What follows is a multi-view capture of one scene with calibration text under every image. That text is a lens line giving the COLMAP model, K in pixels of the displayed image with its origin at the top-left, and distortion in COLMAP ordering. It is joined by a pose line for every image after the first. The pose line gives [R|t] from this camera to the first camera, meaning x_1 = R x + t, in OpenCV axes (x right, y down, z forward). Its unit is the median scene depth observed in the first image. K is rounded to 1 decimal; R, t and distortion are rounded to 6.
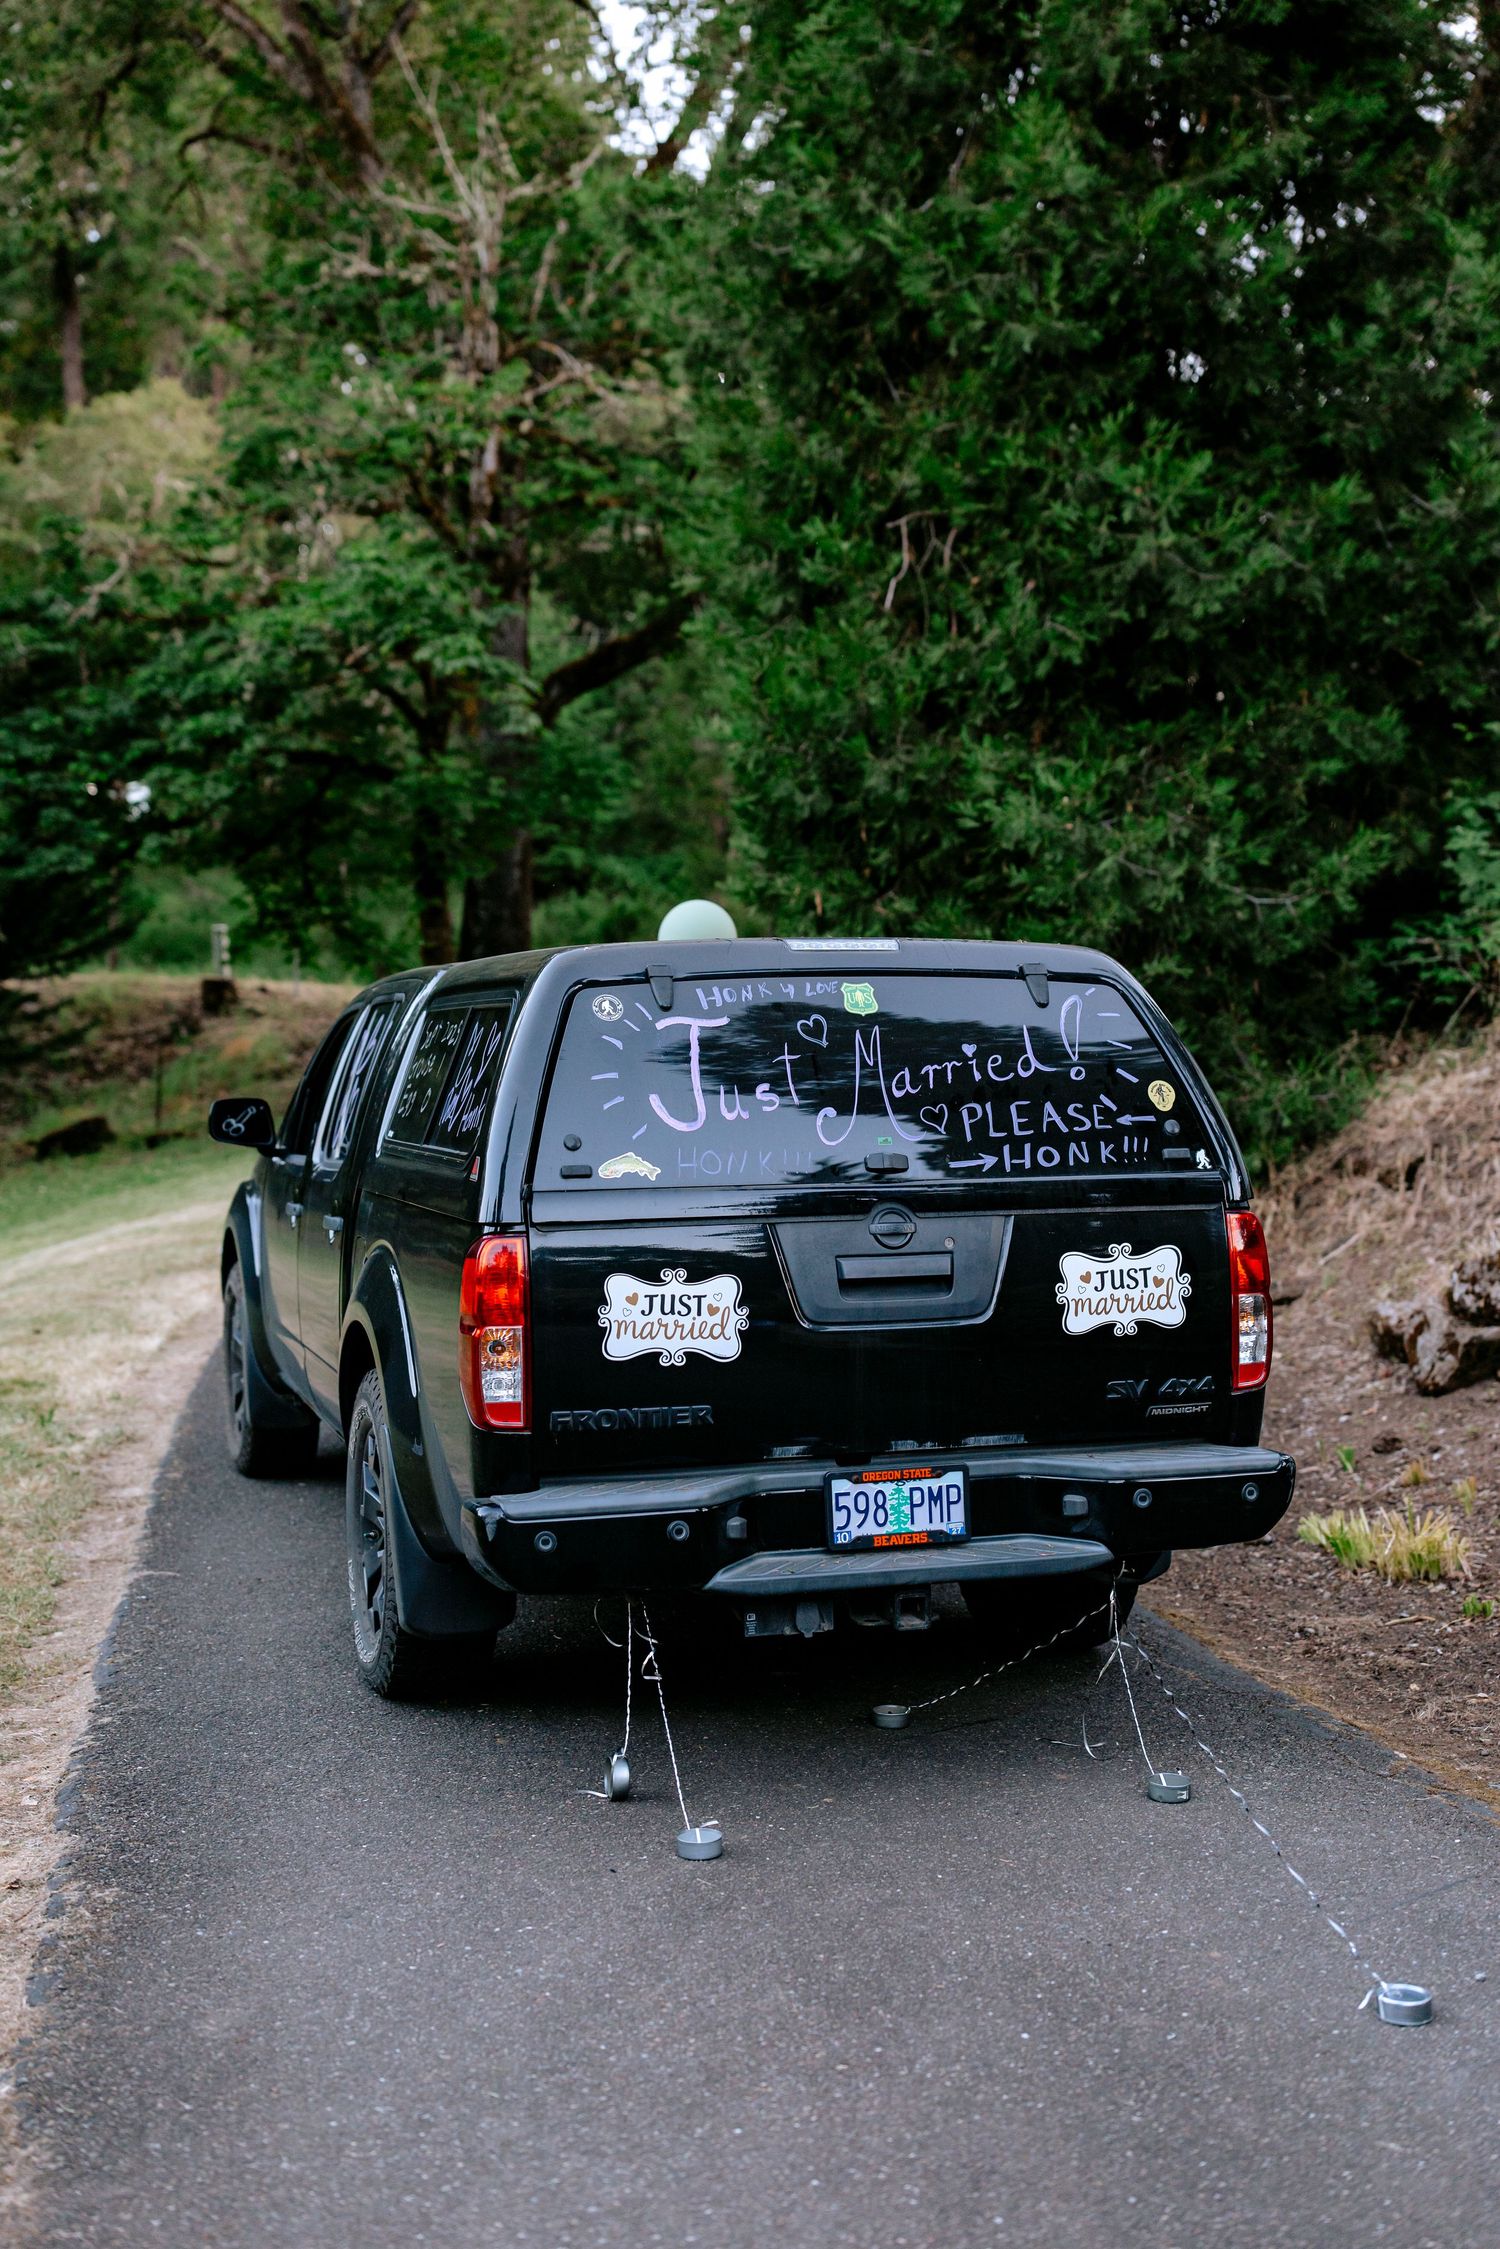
lens RADIAL K [[2691.8, 0, 790.3], [0, 2691.8, 1137.5], [0, 0, 1]] dist [0.012942, -0.008910]
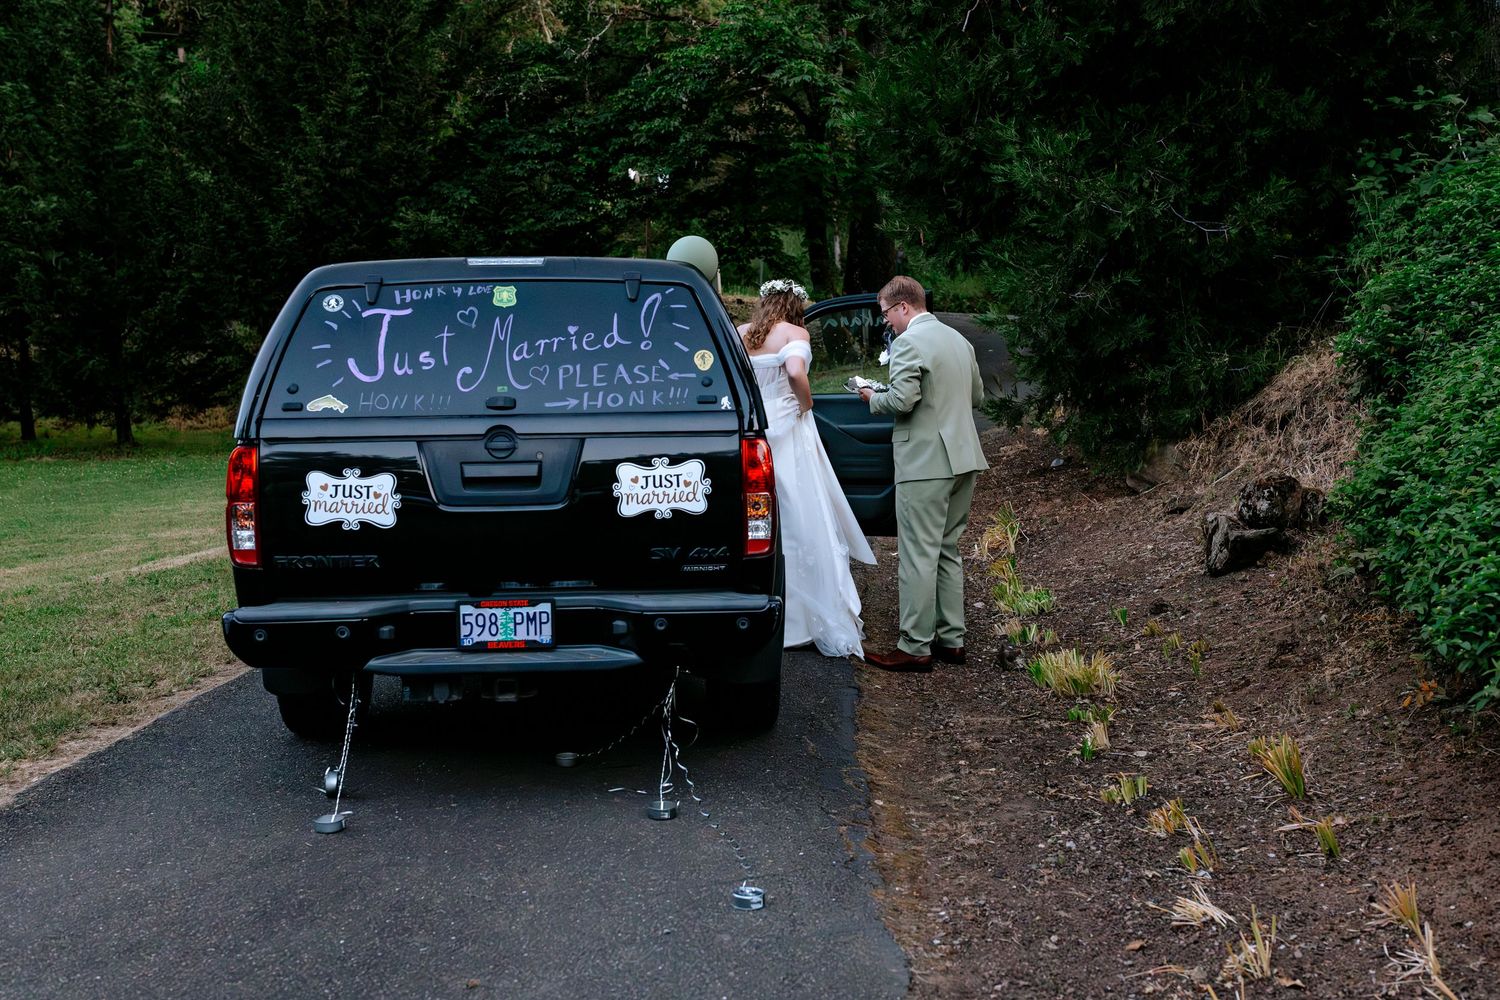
lens RADIAL K [[1795.3, 0, 749.0], [0, 1795.3, 543.7], [0, 0, 1]] dist [0.012942, -0.008910]
pose [[0.970546, 0.025375, -0.239574, 0.416837], [-0.006330, 0.996780, 0.079934, 0.006461], [0.240831, -0.076063, 0.967582, 0.029068]]
